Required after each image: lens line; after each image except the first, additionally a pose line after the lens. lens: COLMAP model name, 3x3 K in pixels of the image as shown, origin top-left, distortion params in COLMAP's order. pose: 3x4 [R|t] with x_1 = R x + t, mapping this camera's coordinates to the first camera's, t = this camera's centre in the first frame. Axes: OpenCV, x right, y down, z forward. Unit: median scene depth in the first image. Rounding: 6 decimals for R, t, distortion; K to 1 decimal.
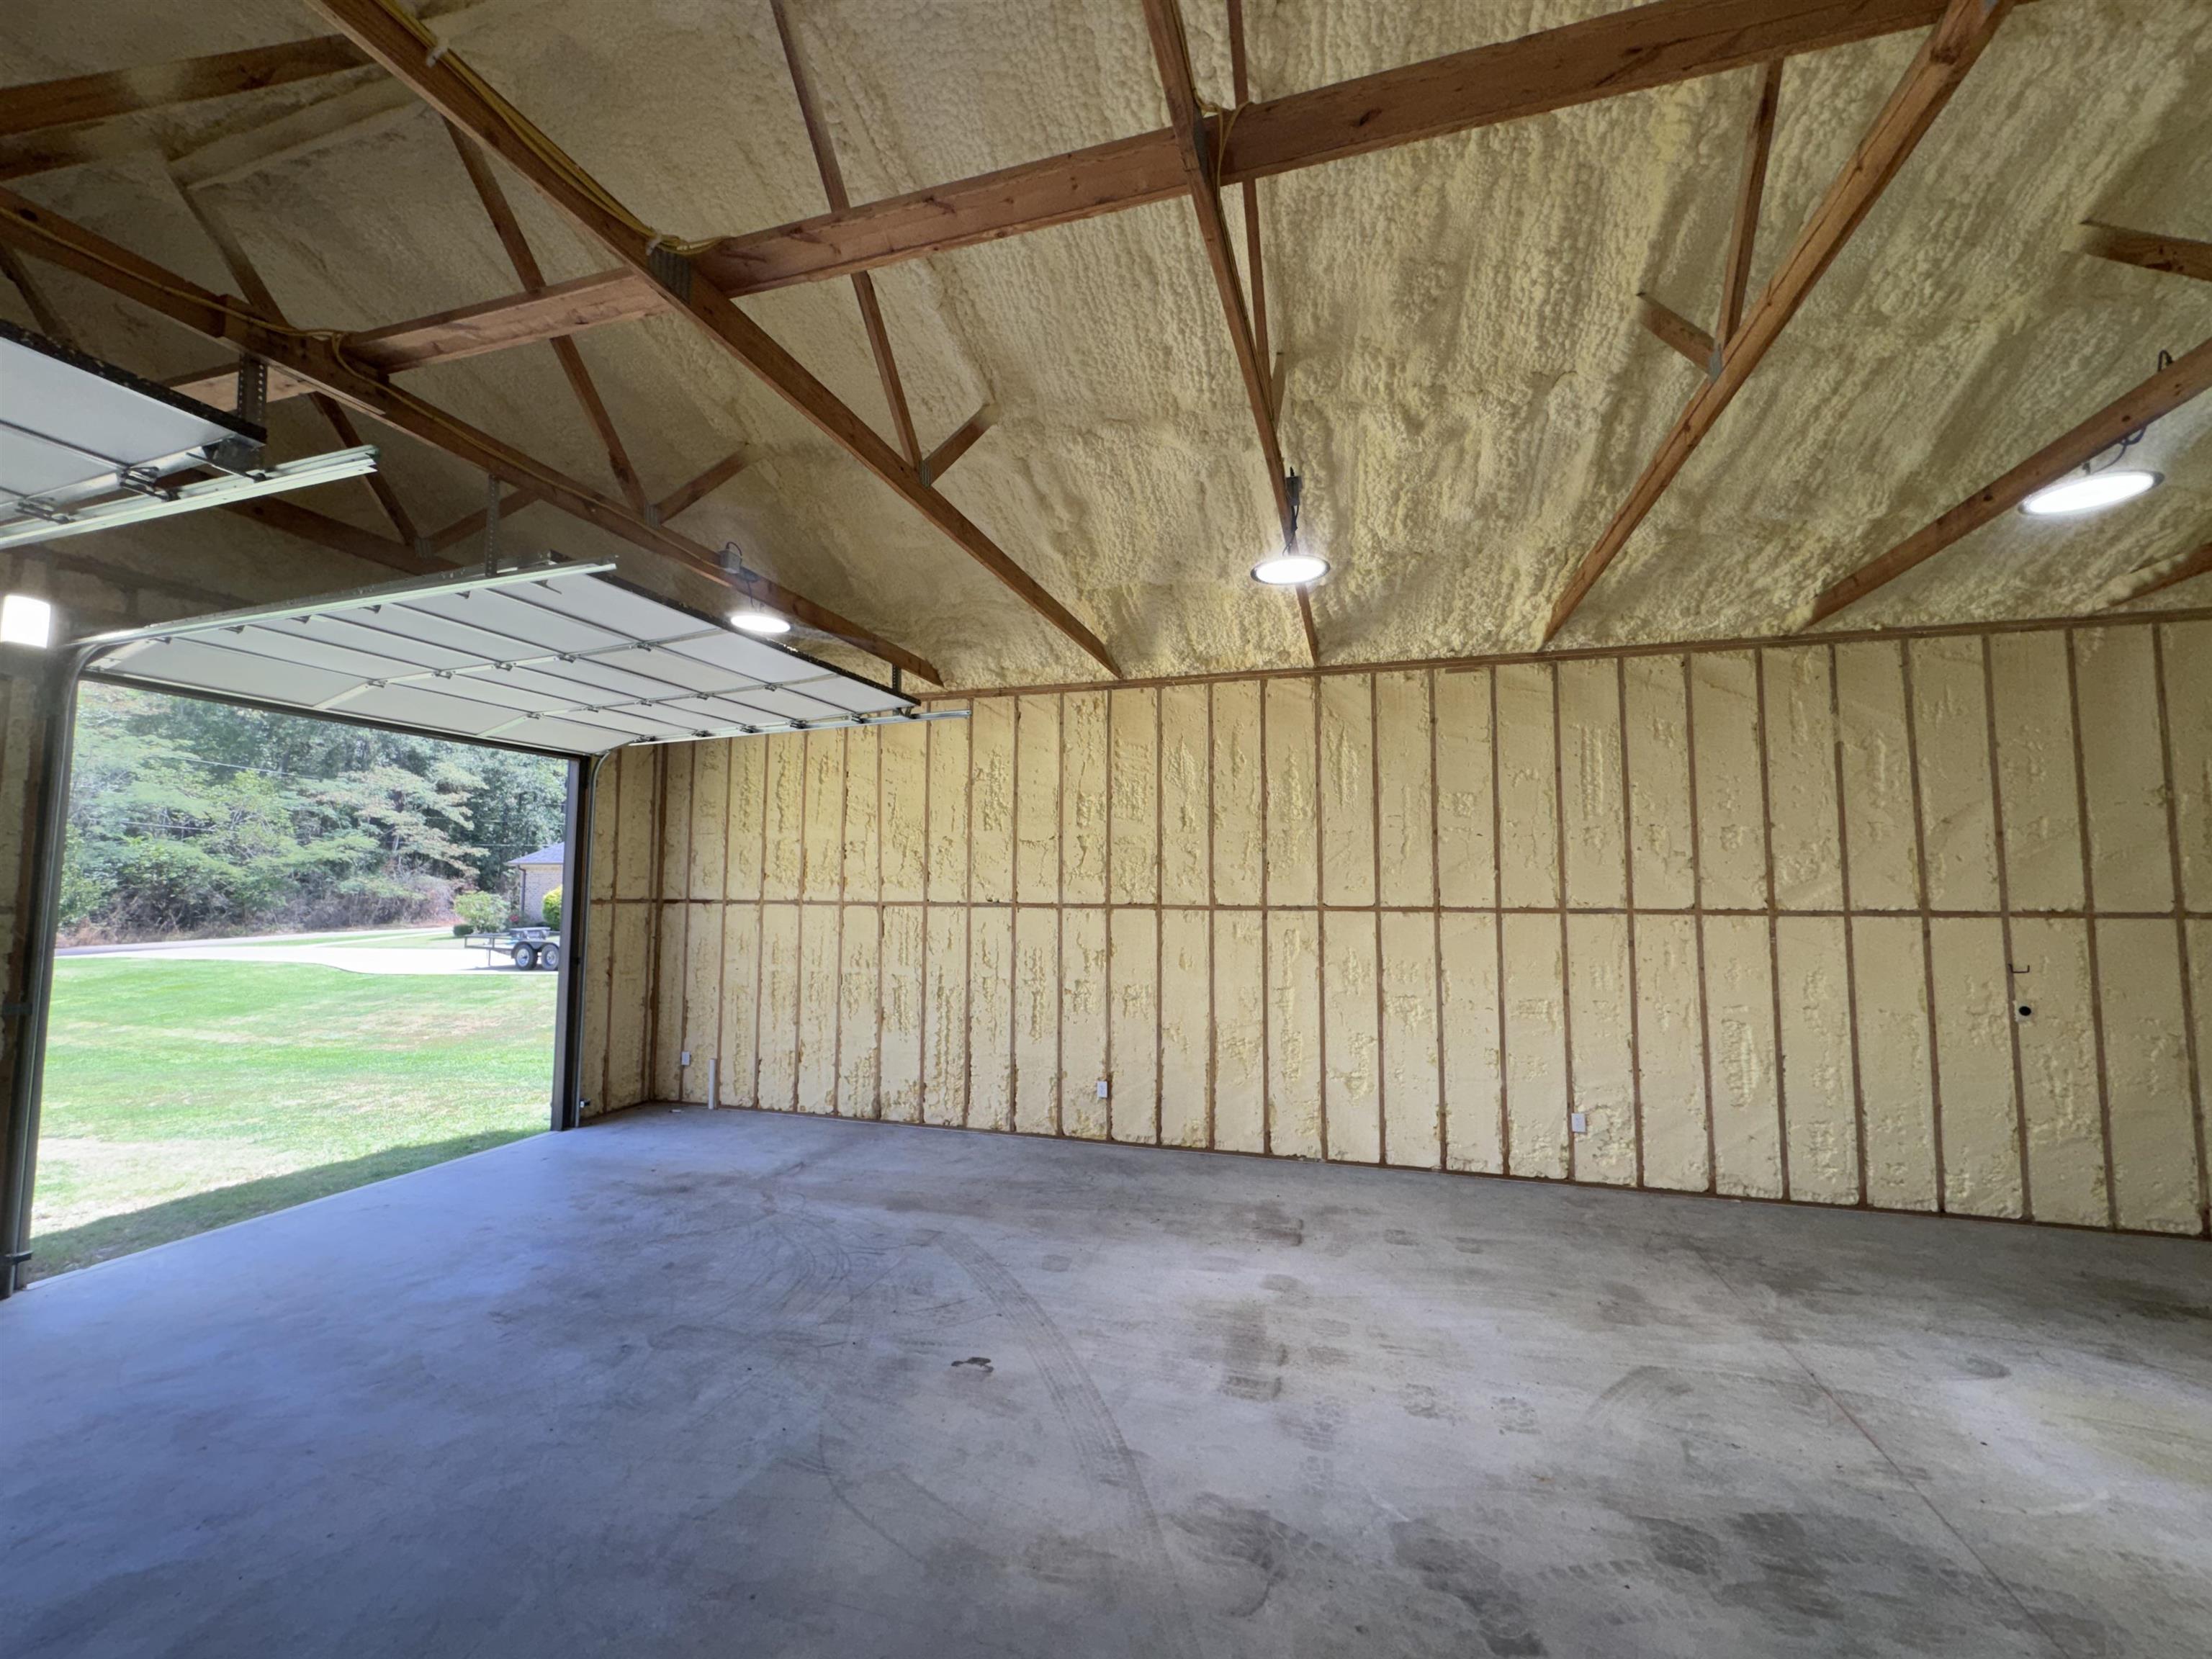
lens RADIAL K [[889.4, 0, 1110.1], [0, 889.4, 824.6], [0, 0, 1]] dist [-0.003894, 0.001225]
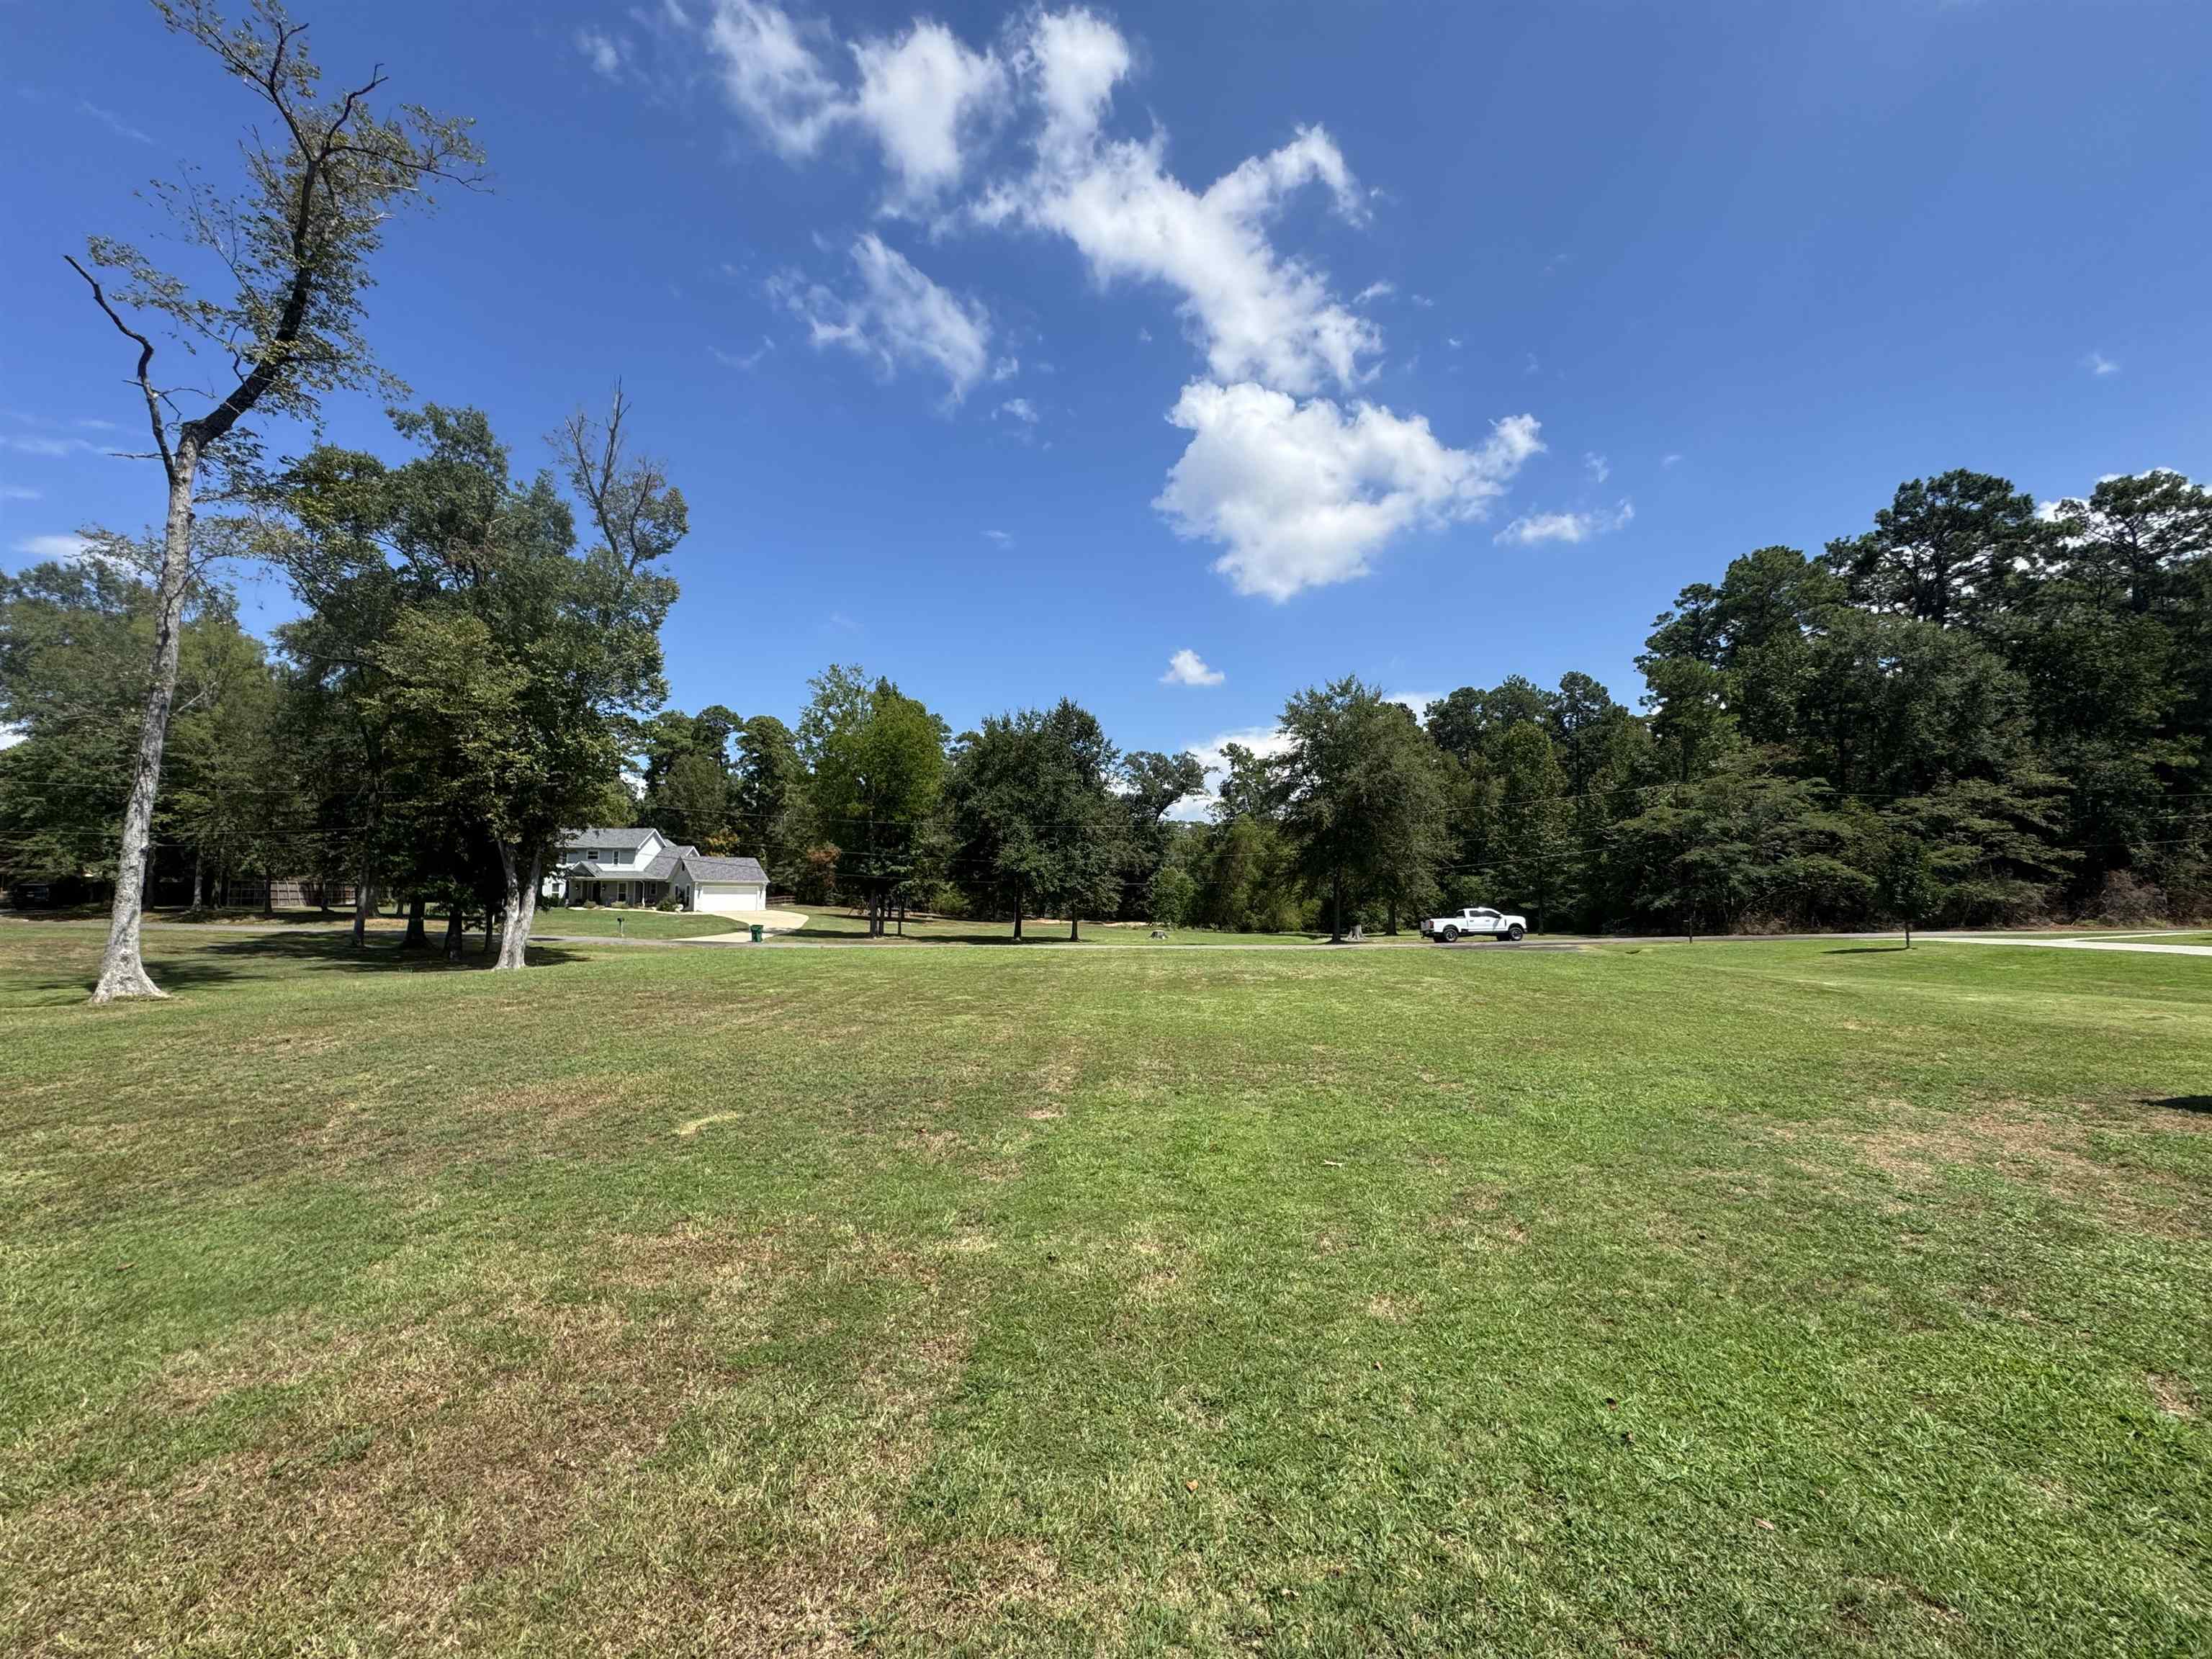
lens RADIAL K [[889.4, 0, 1103.4], [0, 889.4, 819.8], [0, 0, 1]] dist [-0.003894, 0.001225]
pose [[0.234228, -0.083440, -0.968594, -0.131614], [0.072899, 0.995012, -0.068088, -0.117310], [0.969445, -0.054661, 0.239142, -1.613889]]
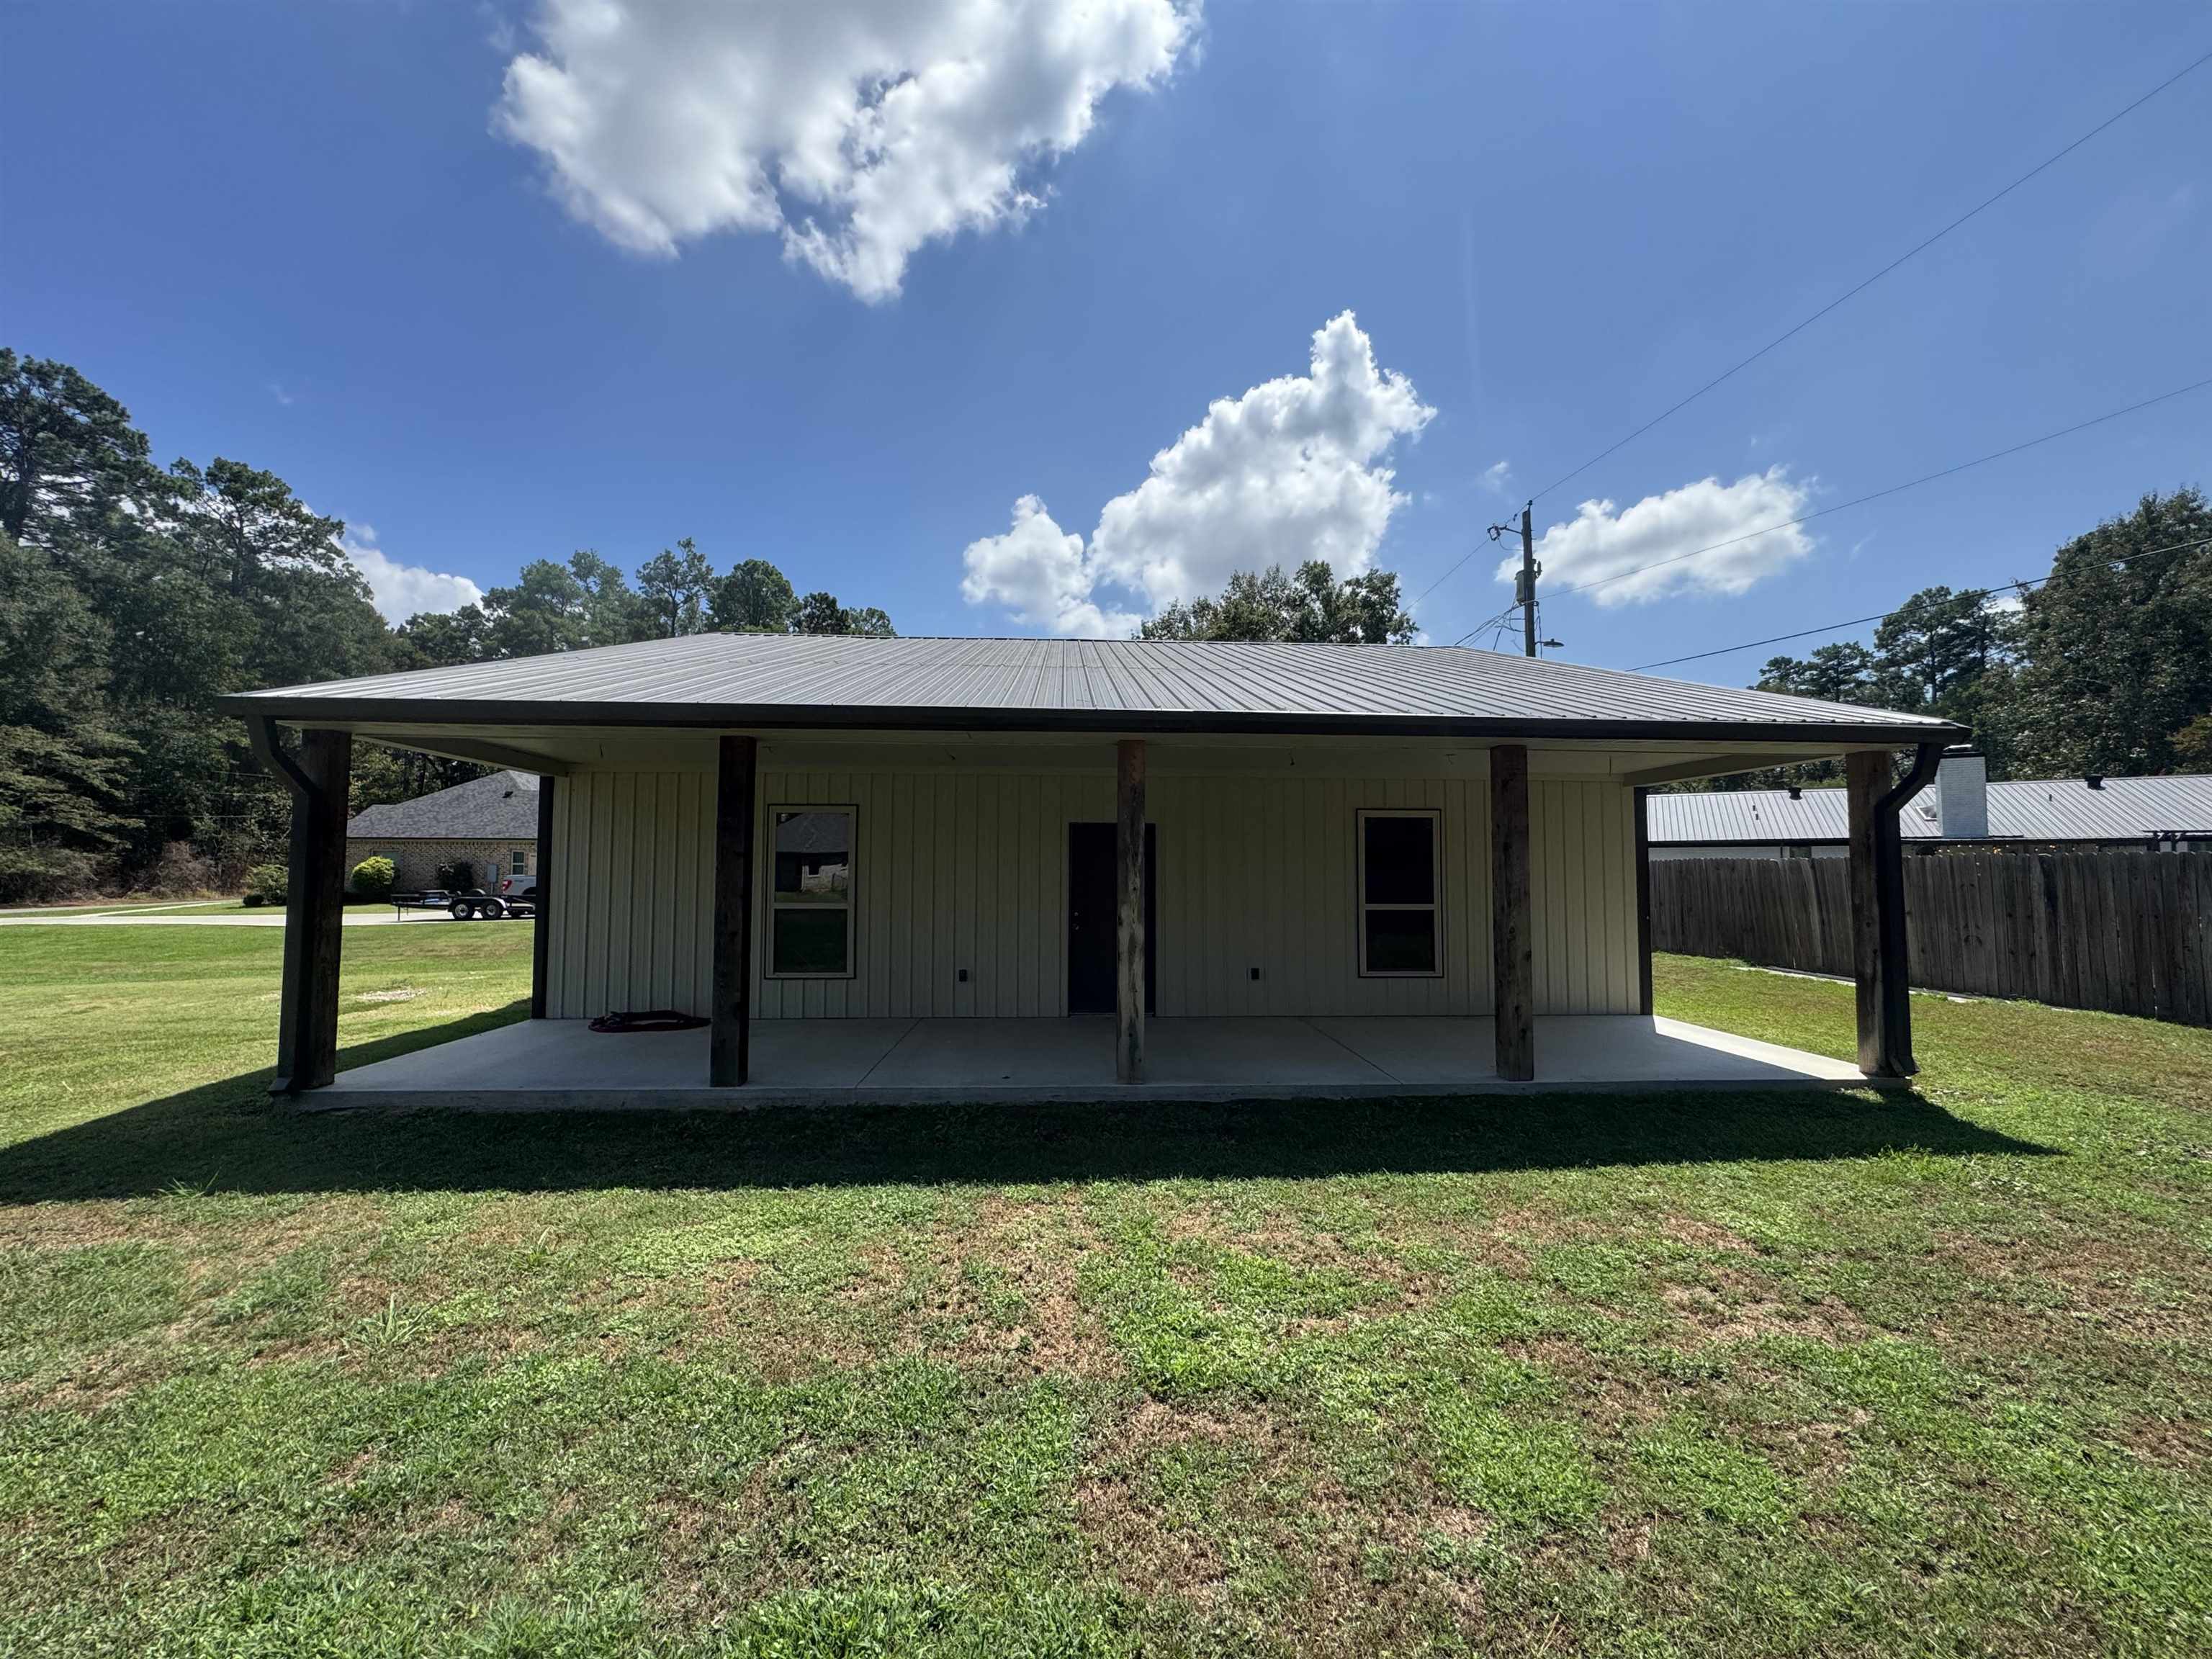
lens RADIAL K [[889.4, 0, 1105.7], [0, 889.4, 833.0], [0, 0, 1]] dist [-0.003894, 0.001225]
pose [[0.952197, 0.014583, 0.305138, -0.258902], [-0.024308, 0.999310, 0.028093, -0.058292], [-0.304517, -0.034167, 0.951894, -1.062047]]
